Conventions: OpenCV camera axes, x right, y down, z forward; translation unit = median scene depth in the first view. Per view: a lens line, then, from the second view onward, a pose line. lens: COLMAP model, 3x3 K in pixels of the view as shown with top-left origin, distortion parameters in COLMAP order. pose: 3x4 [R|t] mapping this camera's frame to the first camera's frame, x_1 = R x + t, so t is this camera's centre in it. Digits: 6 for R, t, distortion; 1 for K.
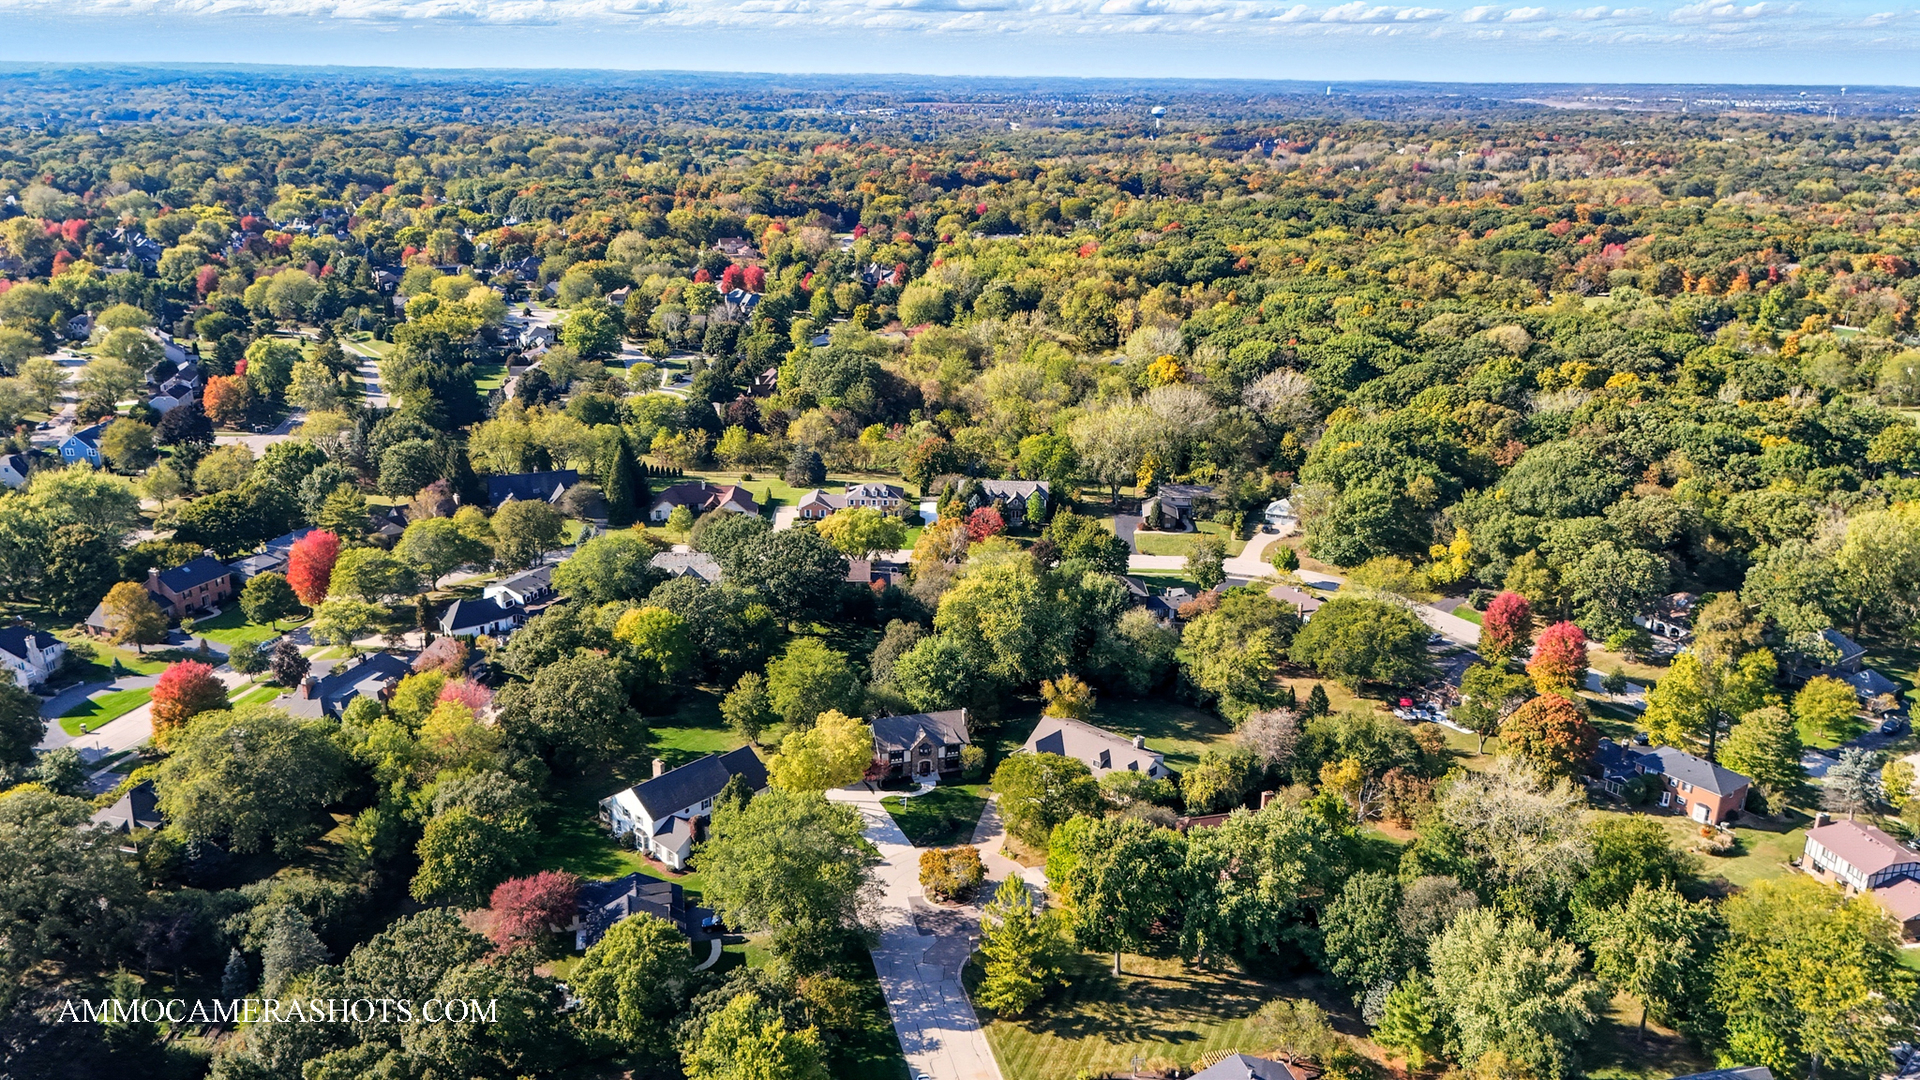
lens RADIAL K [[1410.9, 0, 960.0], [0, 1410.9, 540.0], [0, 0, 1]] dist [0.103461, -0.126212]
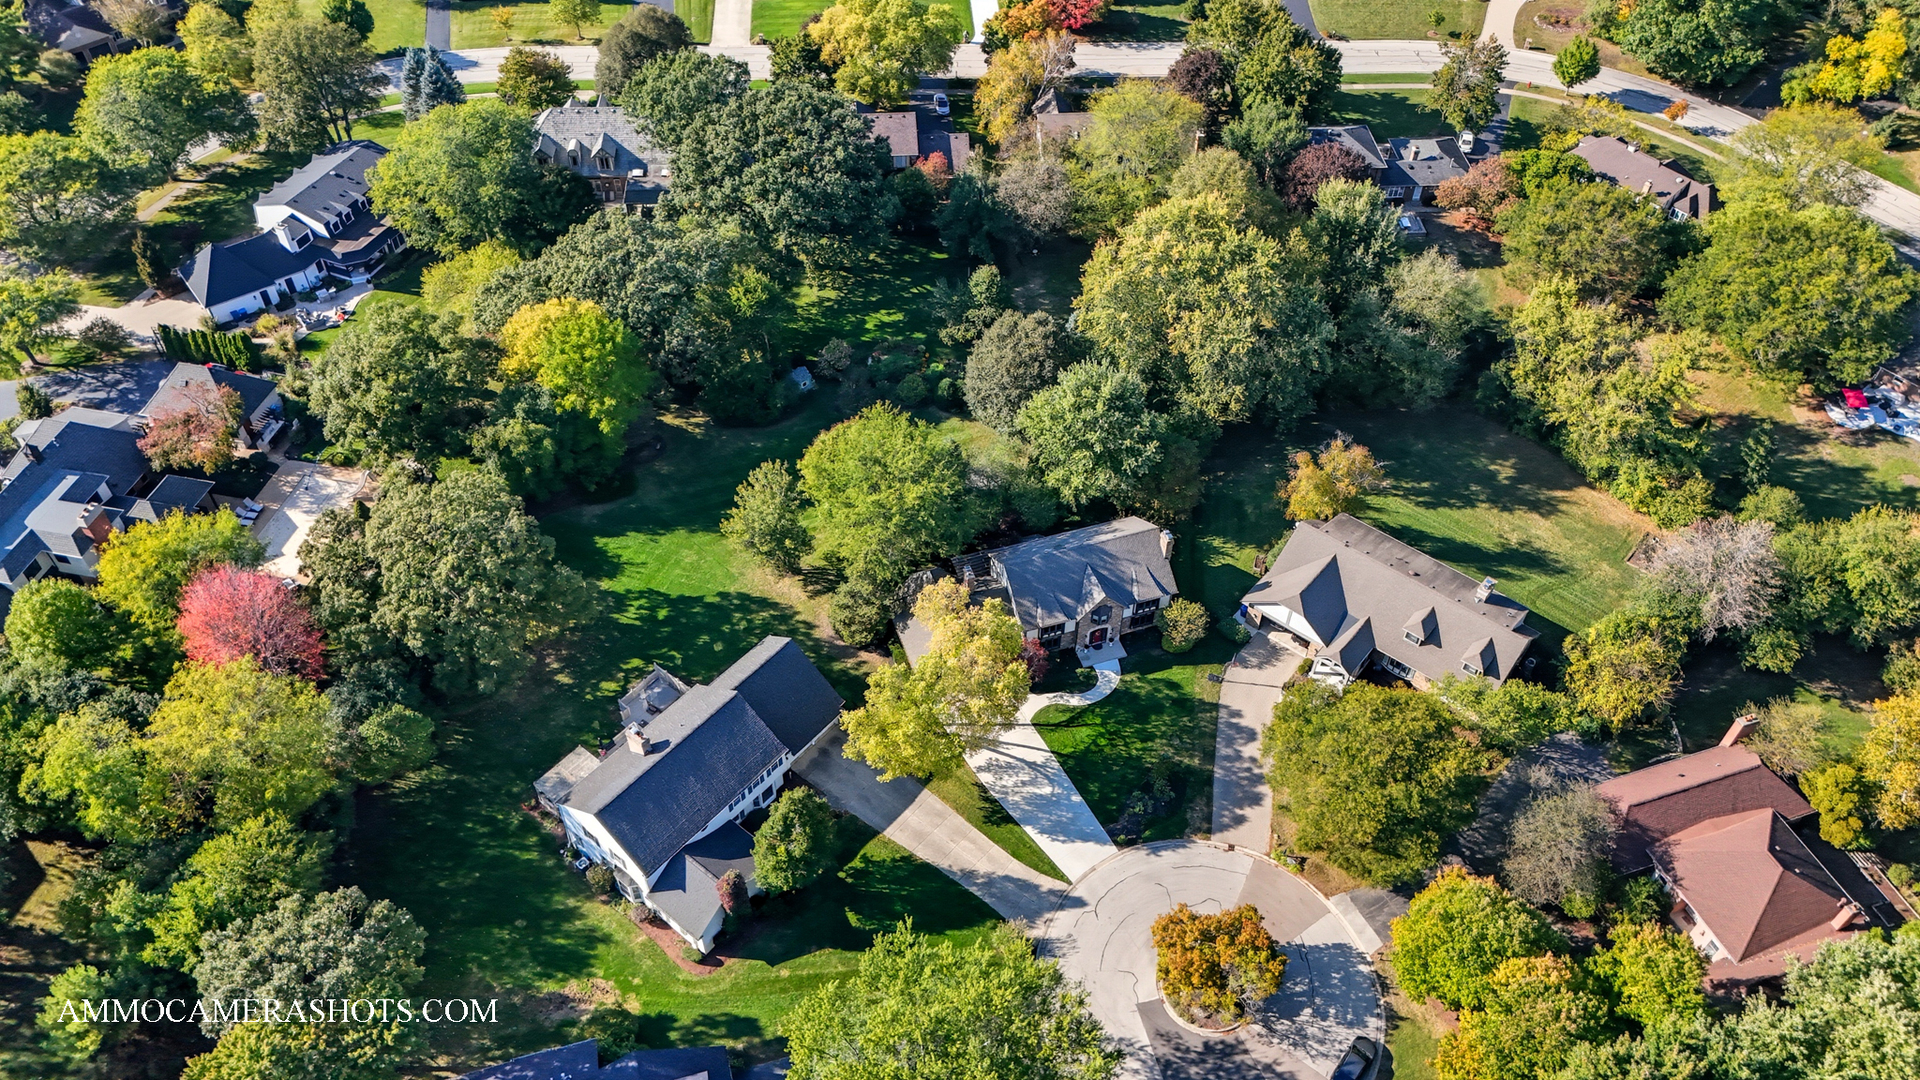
lens RADIAL K [[1379.0, 0, 948.9], [0, 1379.0, 568.8], [0, 0, 1]] dist [0.113118, -0.143126]
pose [[0.998375, -0.044026, 0.036191, -0.092084], [0.020698, 0.871755, 0.489505, -0.121407], [-0.053101, -0.487960, 0.871249, 0.470000]]
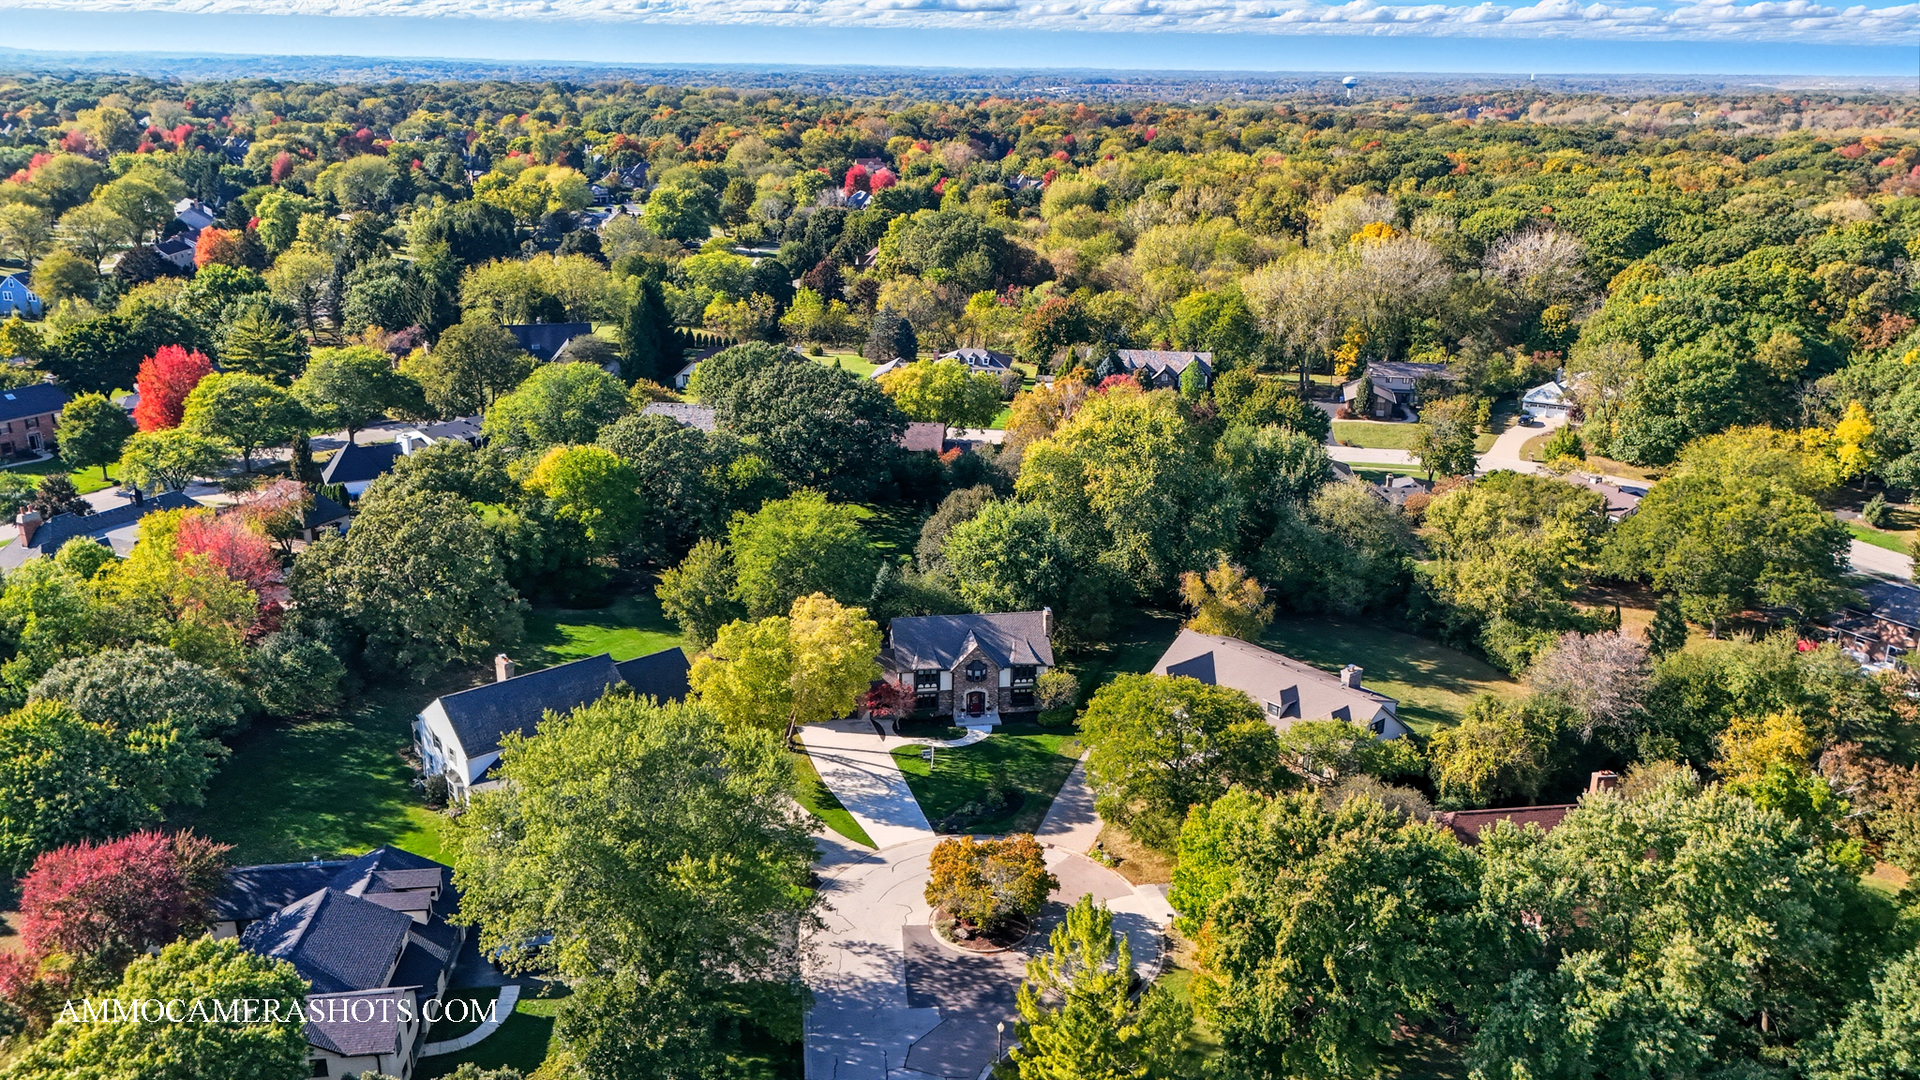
lens RADIAL K [[1417.3, 0, 960.0], [0, 1417.3, 540.0], [0, 0, 1]] dist [0.071160, -0.063656]
pose [[0.992806, 0.038105, -0.113507, 0.029479], [-0.037814, 0.999274, 0.004708, 0.080309], [0.113604, -0.000382, 0.993526, 0.364534]]
